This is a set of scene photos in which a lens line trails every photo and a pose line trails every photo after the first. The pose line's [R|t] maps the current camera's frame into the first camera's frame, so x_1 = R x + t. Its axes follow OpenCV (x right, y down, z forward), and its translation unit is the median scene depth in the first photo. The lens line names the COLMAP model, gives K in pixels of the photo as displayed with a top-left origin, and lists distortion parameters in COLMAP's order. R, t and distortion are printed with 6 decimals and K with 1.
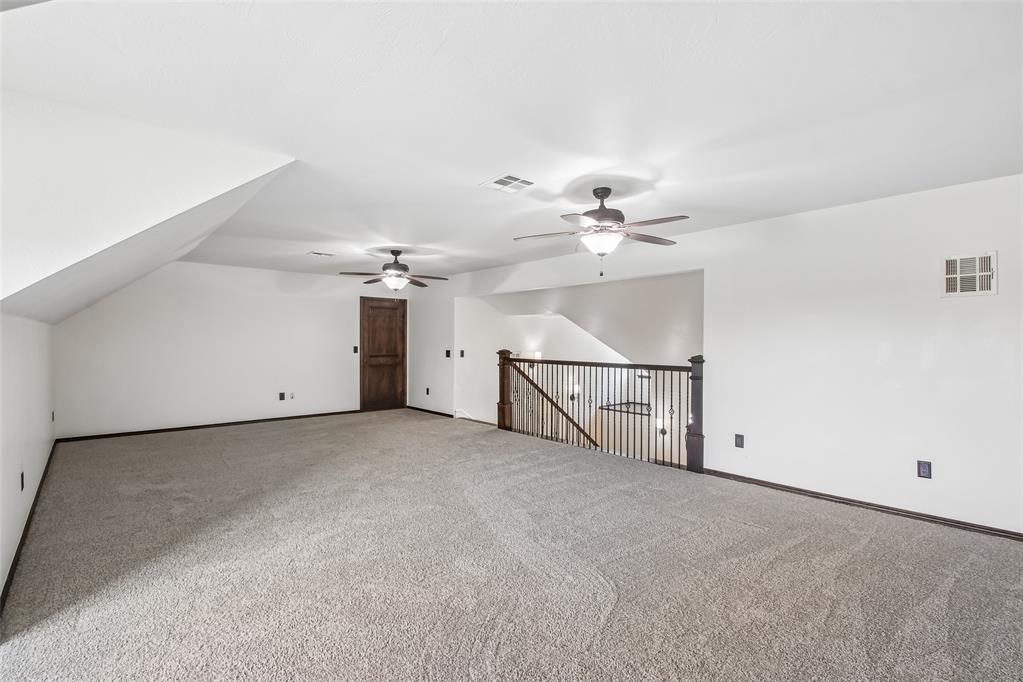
lens RADIAL K [[477.9, 0, 504.9], [0, 477.9, 342.1], [0, 0, 1]] dist [0.020378, -0.016511]
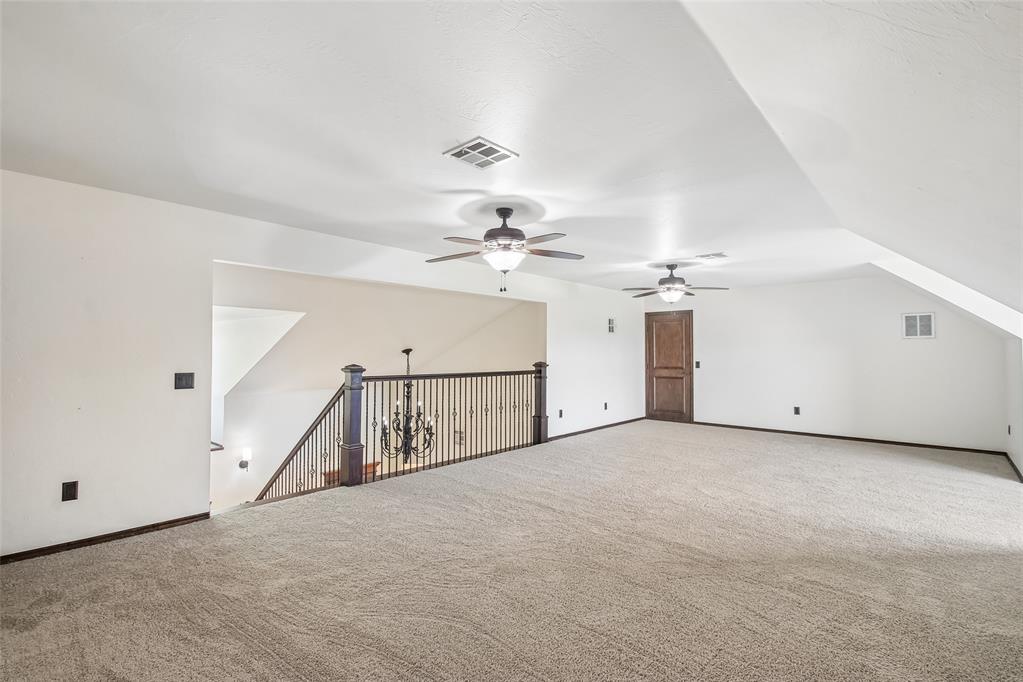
lens RADIAL K [[477.9, 0, 504.9], [0, 477.9, 342.1], [0, 0, 1]] dist [0.020378, -0.016511]
pose [[-0.120224, 0.027732, 0.992359, -0.986384], [0.009751, 0.999595, -0.026753, 0.005896], [-0.992699, 0.006460, -0.120446, 1.244793]]
